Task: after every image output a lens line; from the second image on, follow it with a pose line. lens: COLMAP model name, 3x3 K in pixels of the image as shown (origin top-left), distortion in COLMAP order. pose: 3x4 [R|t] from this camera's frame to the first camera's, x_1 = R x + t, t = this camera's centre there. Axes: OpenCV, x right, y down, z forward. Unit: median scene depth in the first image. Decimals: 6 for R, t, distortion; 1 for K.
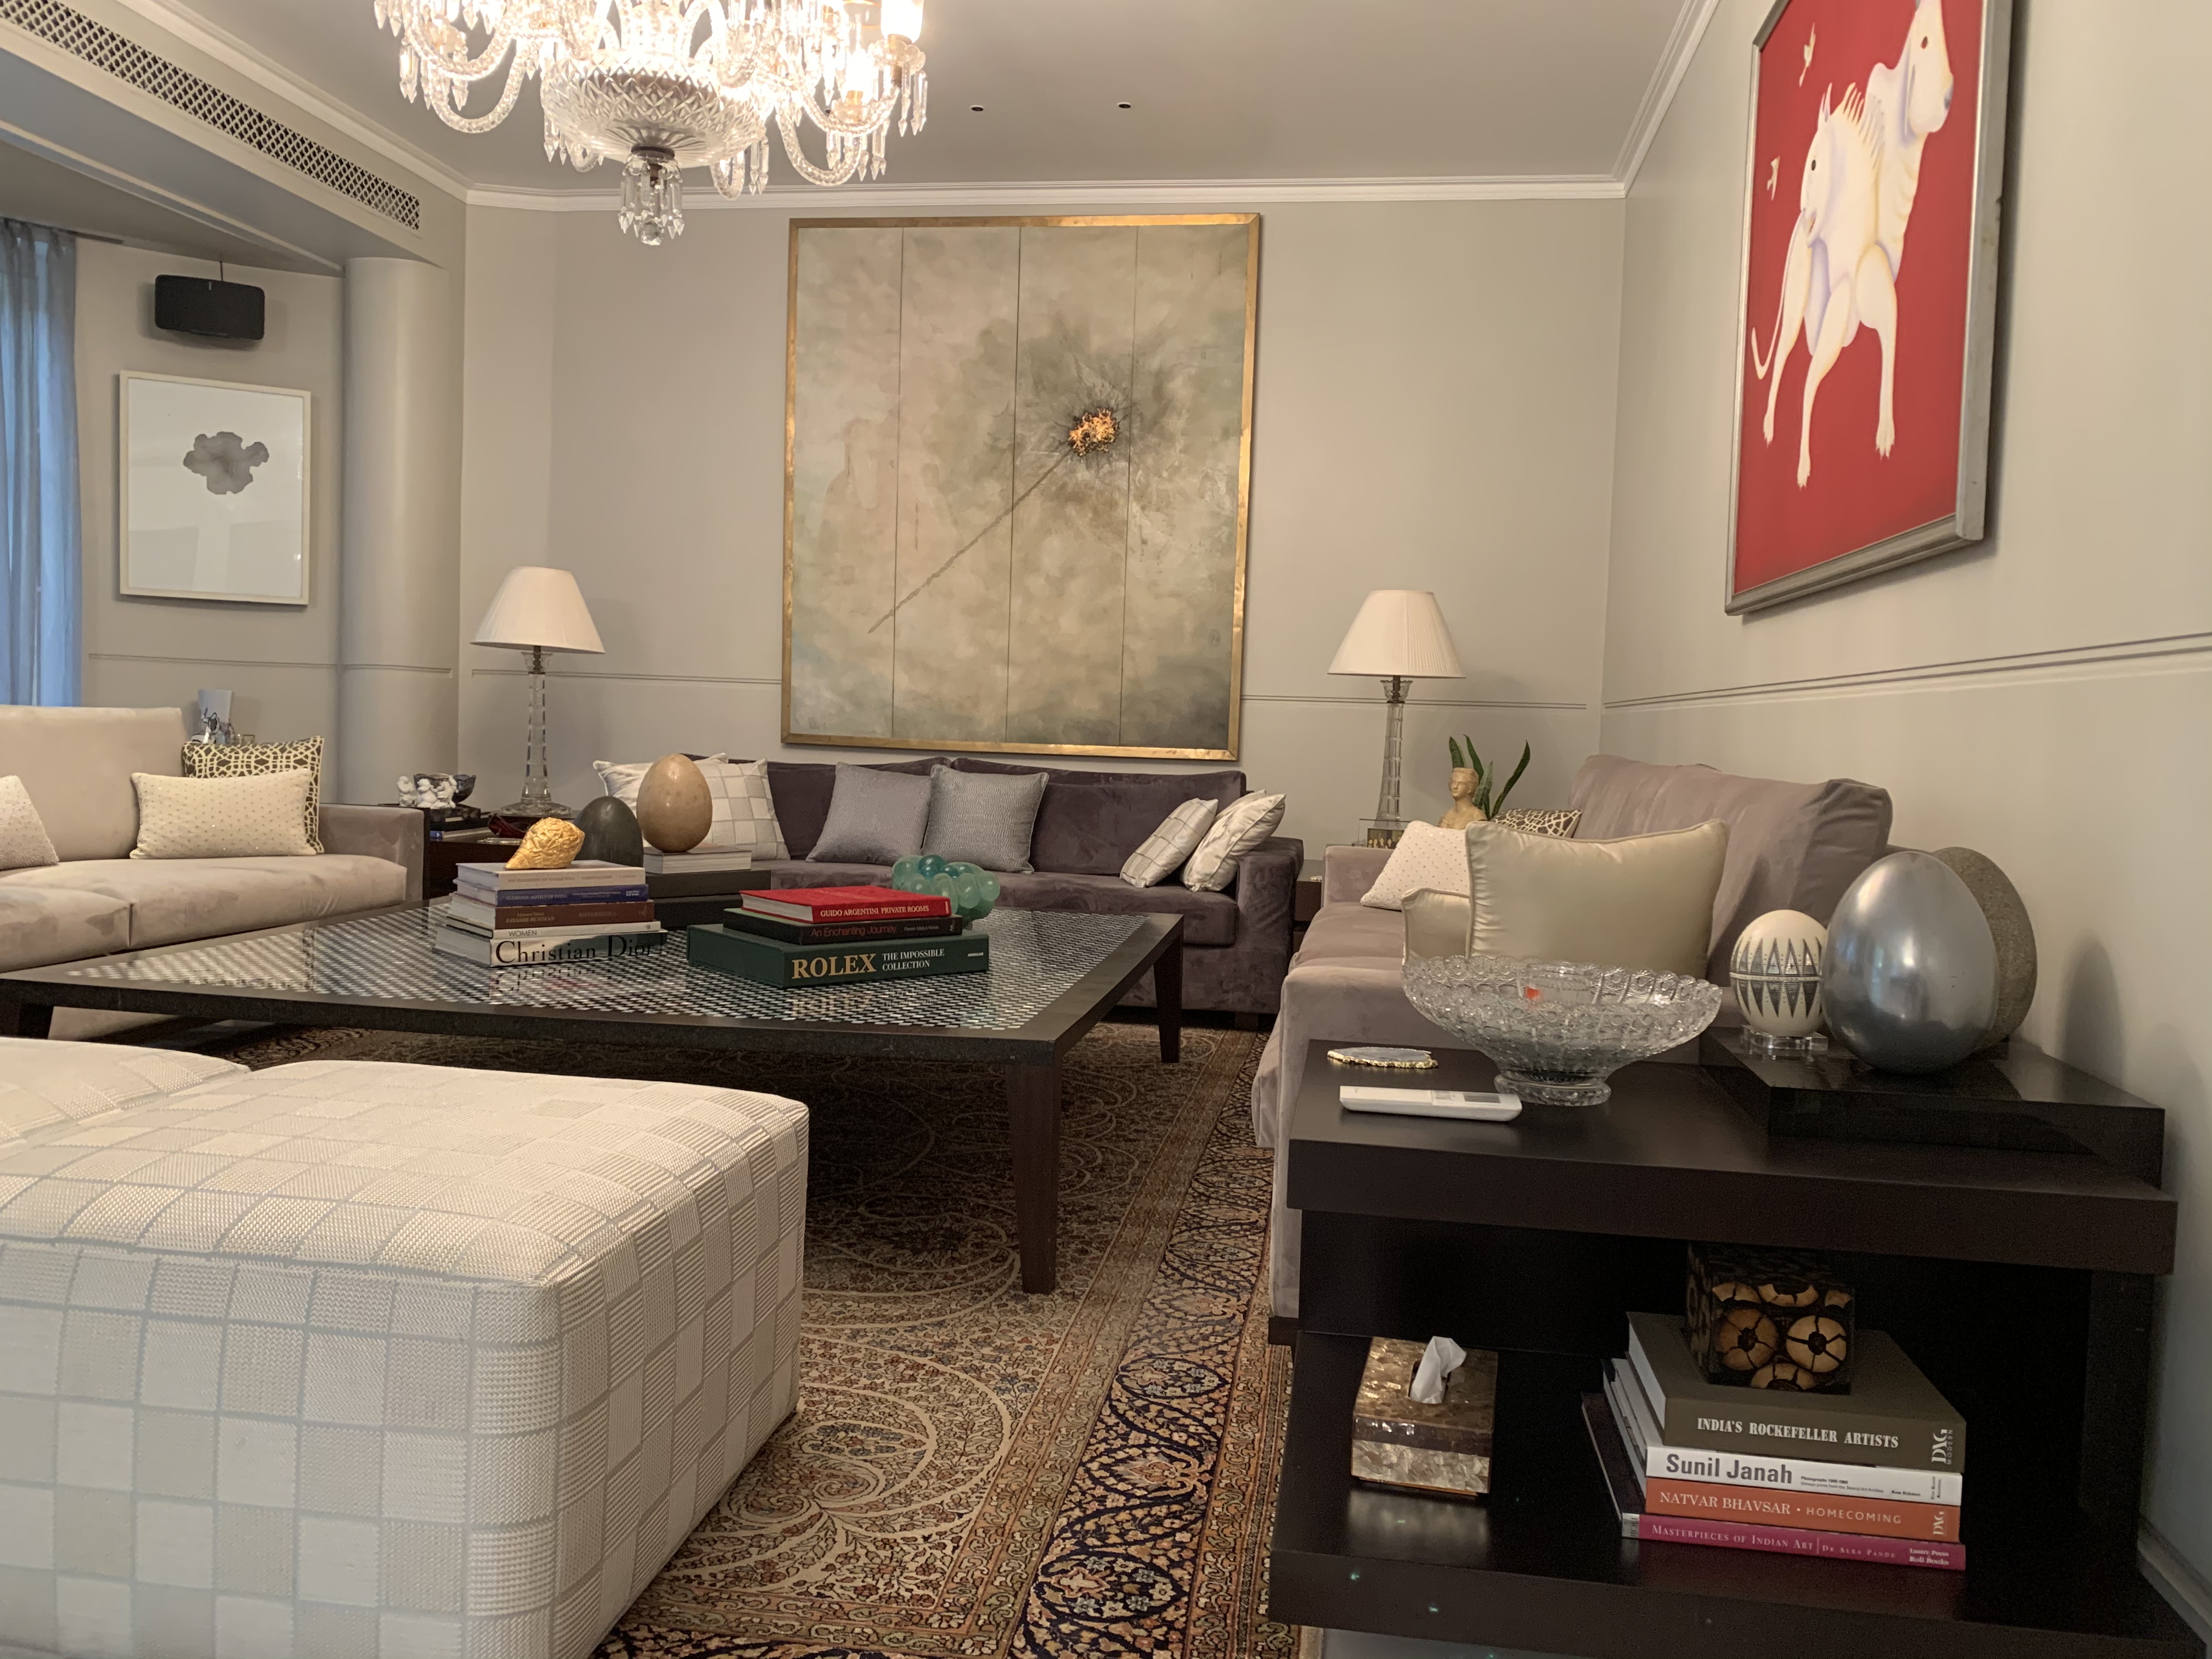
lens RADIAL K [[1722.2, 0, 1137.1], [0, 1722.2, 829.7], [0, 0, 1]] dist [0.040544, -0.060804]
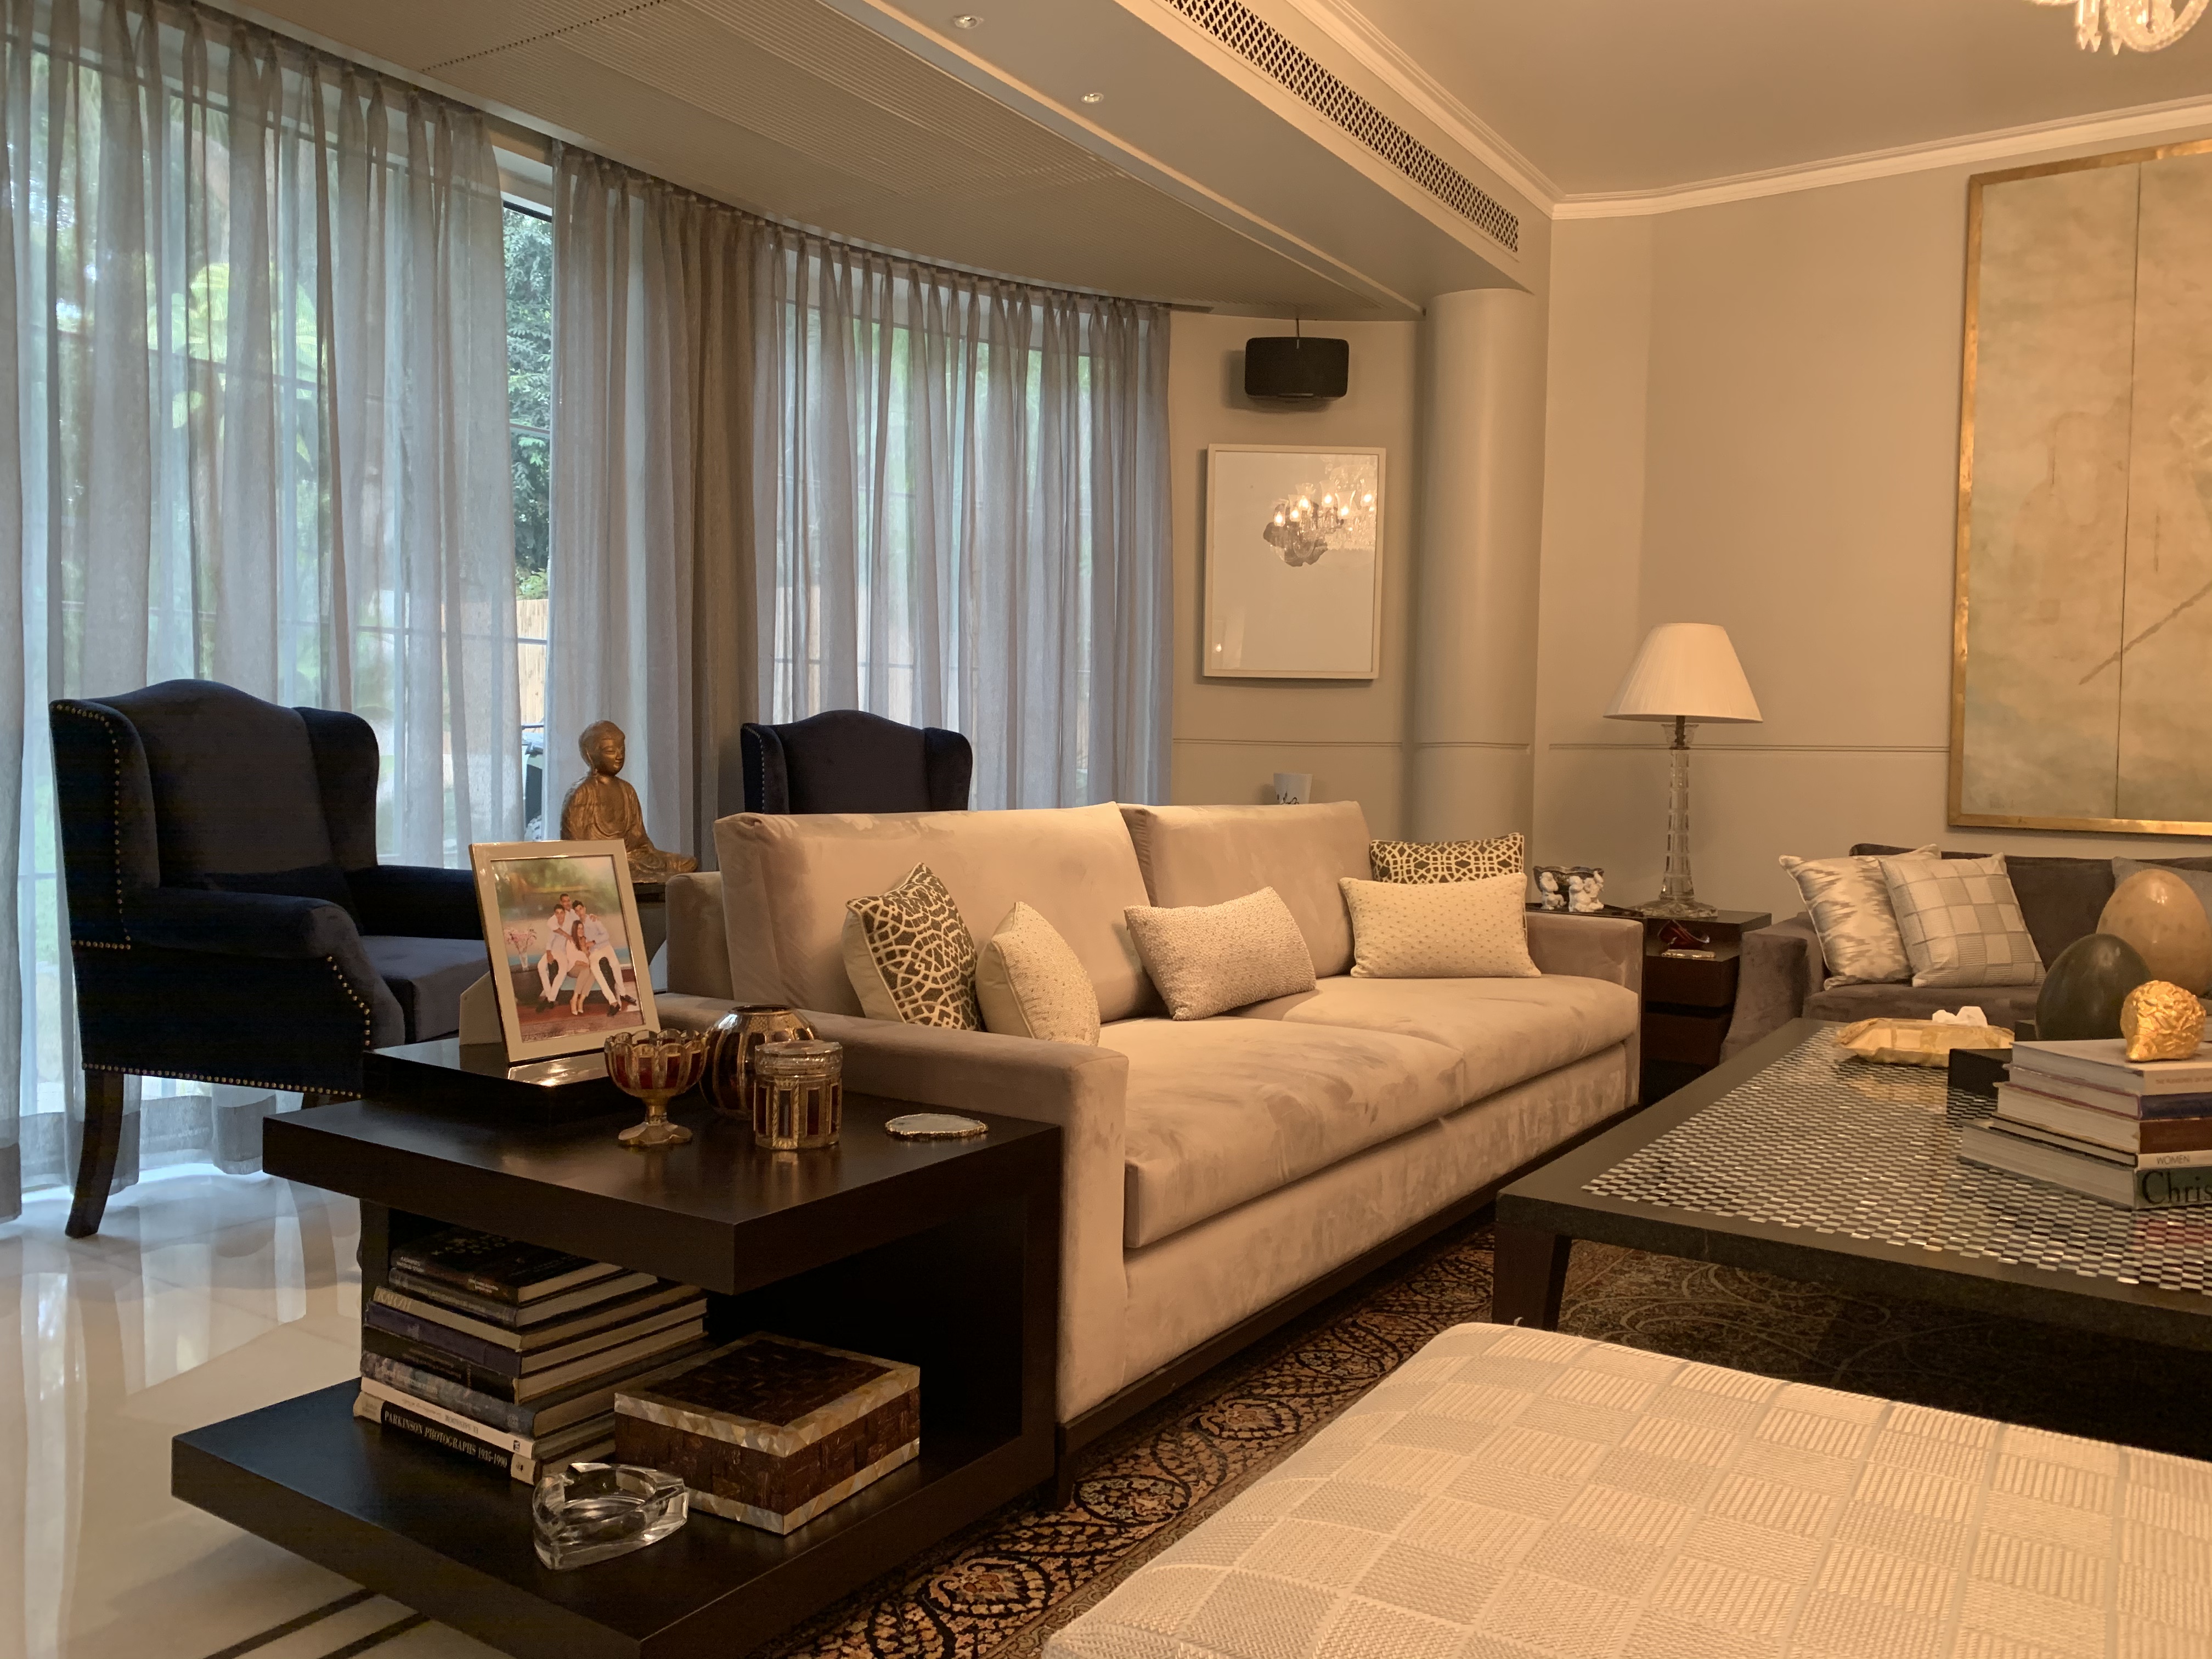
lens RADIAL K [[1722.2, 0, 1090.0], [0, 1722.2, 832.6], [0, 0, 1]] dist [0.040544, -0.060804]
pose [[0.904397, -0.000962, -0.426690, -0.246145], [-0.010592, 0.999639, -0.024704, -0.025143], [0.426560, 0.026862, 0.904060, 0.114264]]
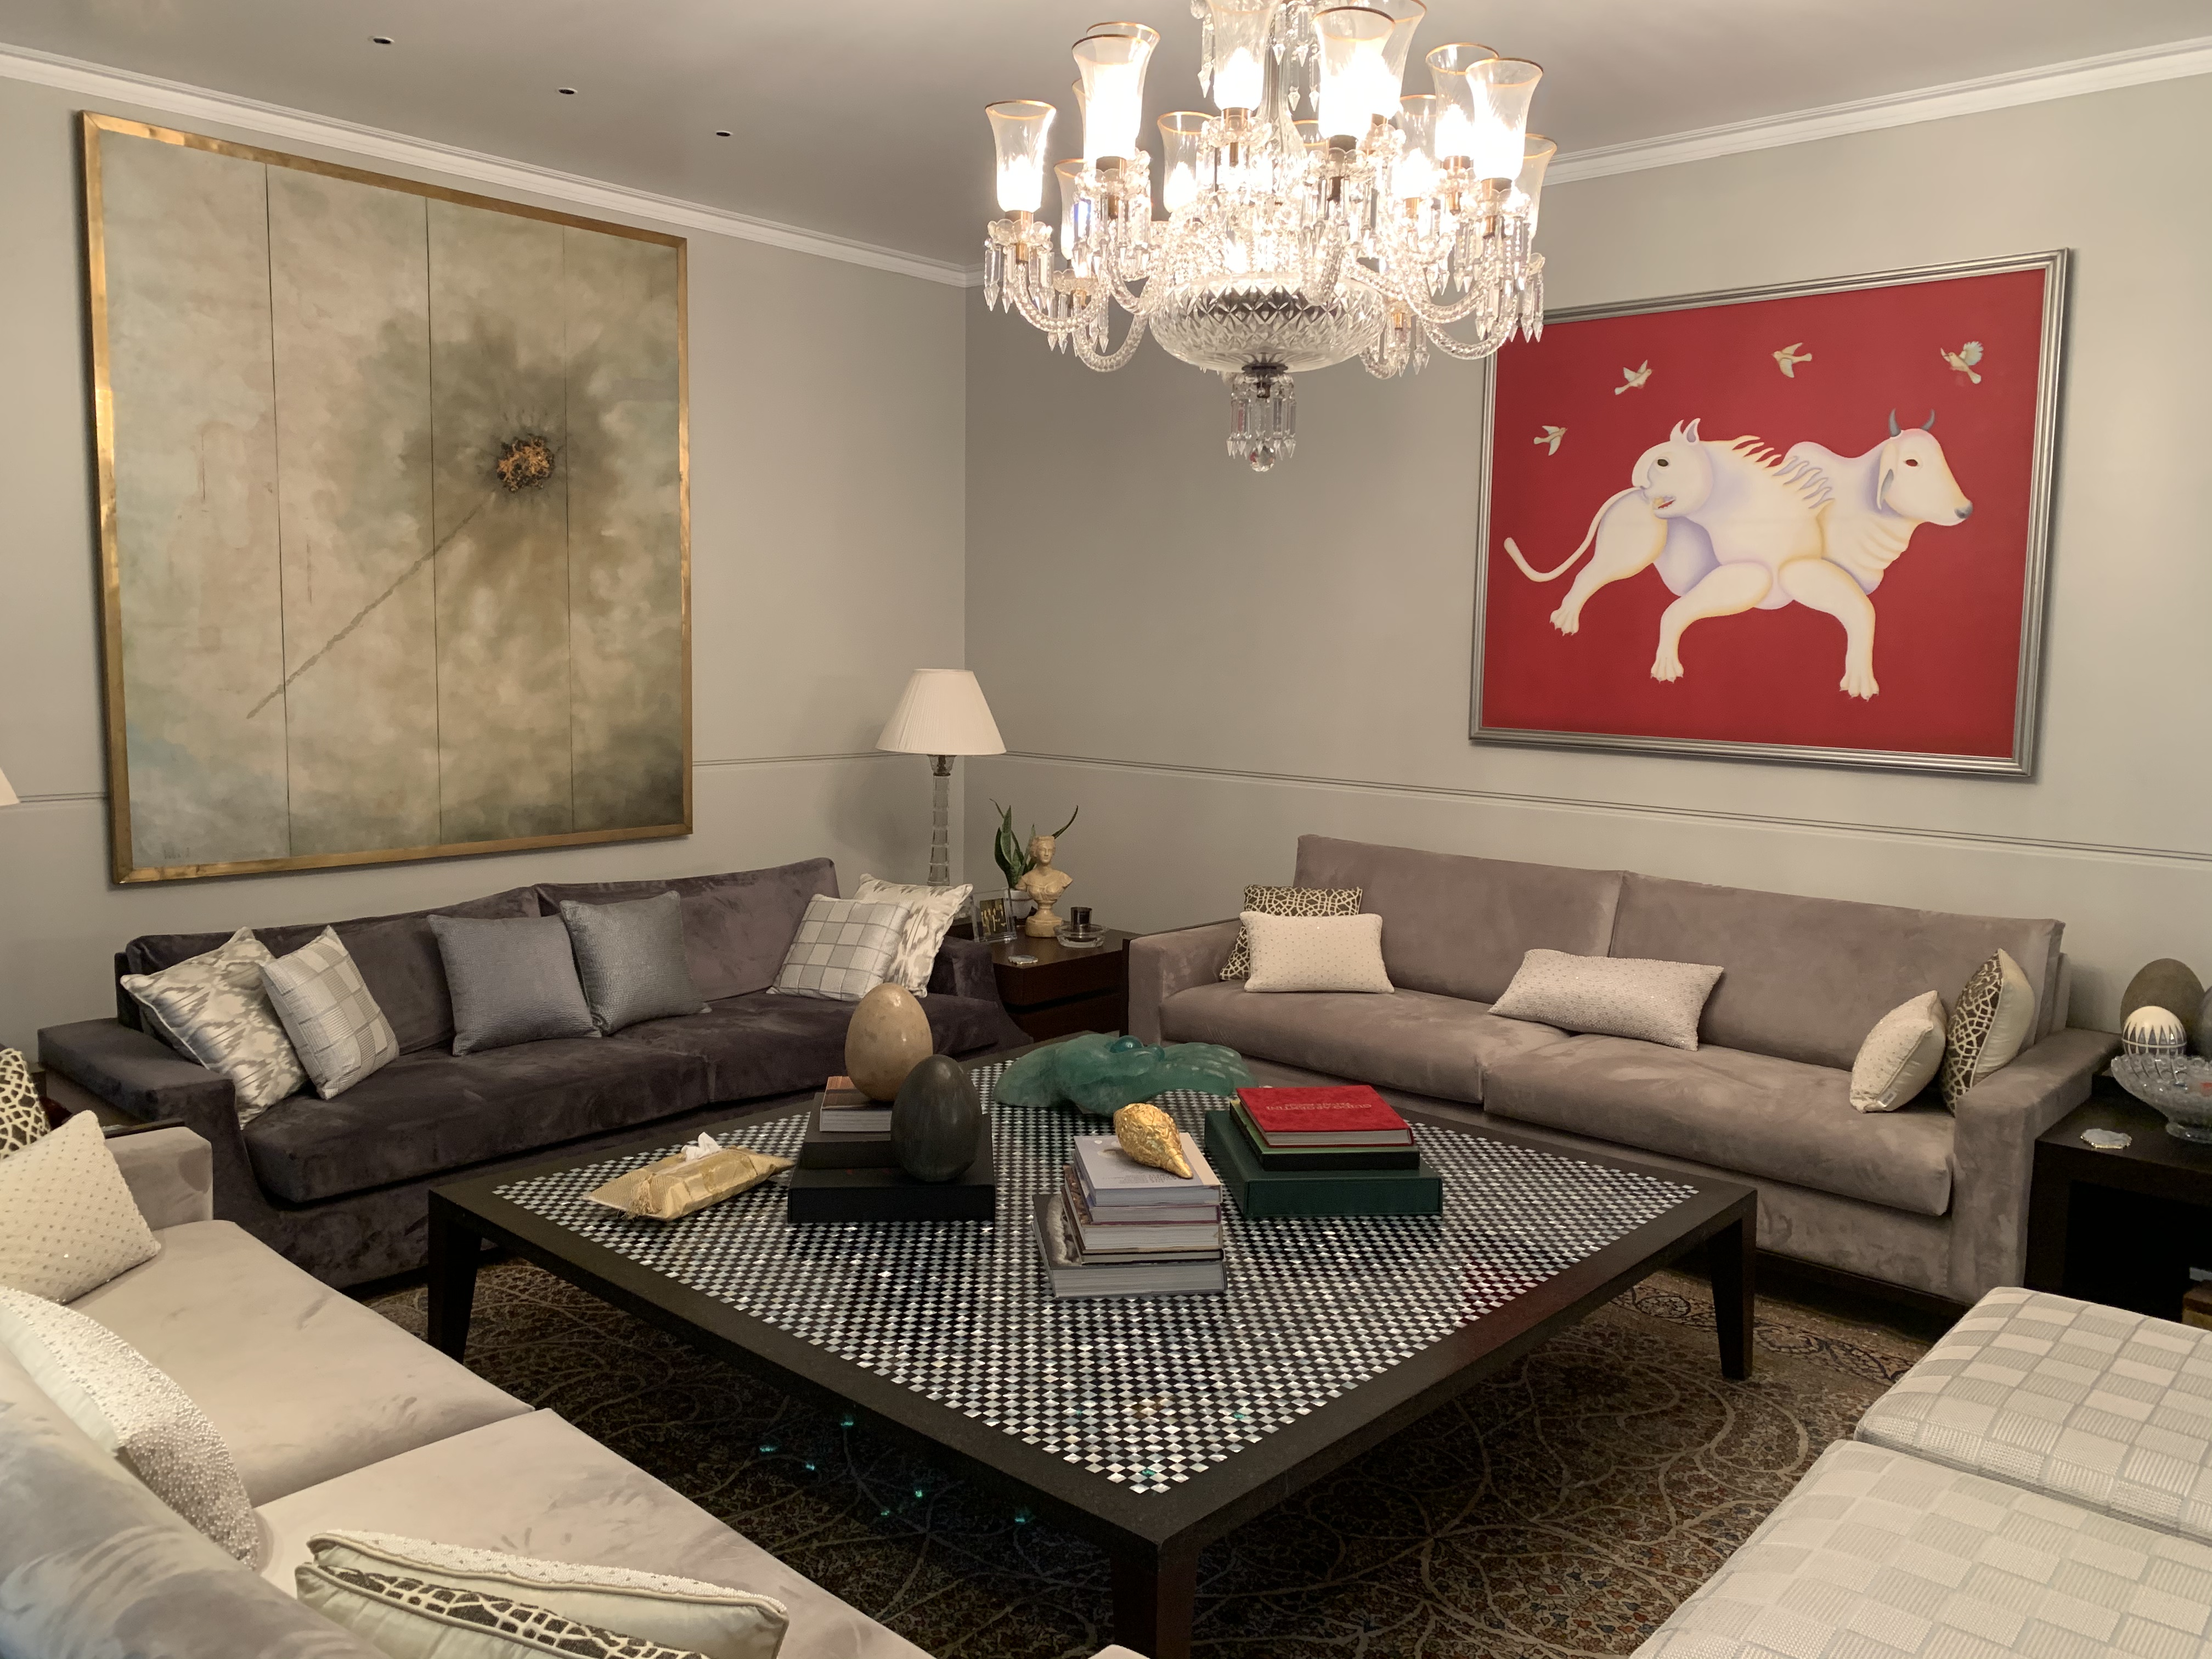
lens RADIAL K [[1722.2, 0, 1115.5], [0, 1722.2, 799.8], [0, 0, 1]] dist [0.040544, -0.060804]
pose [[0.540624, -0.110050, 0.834035, -0.622153], [0.048441, 0.993834, 0.099736, -0.146988], [-0.839868, -0.013519, 0.542622, 0.321370]]
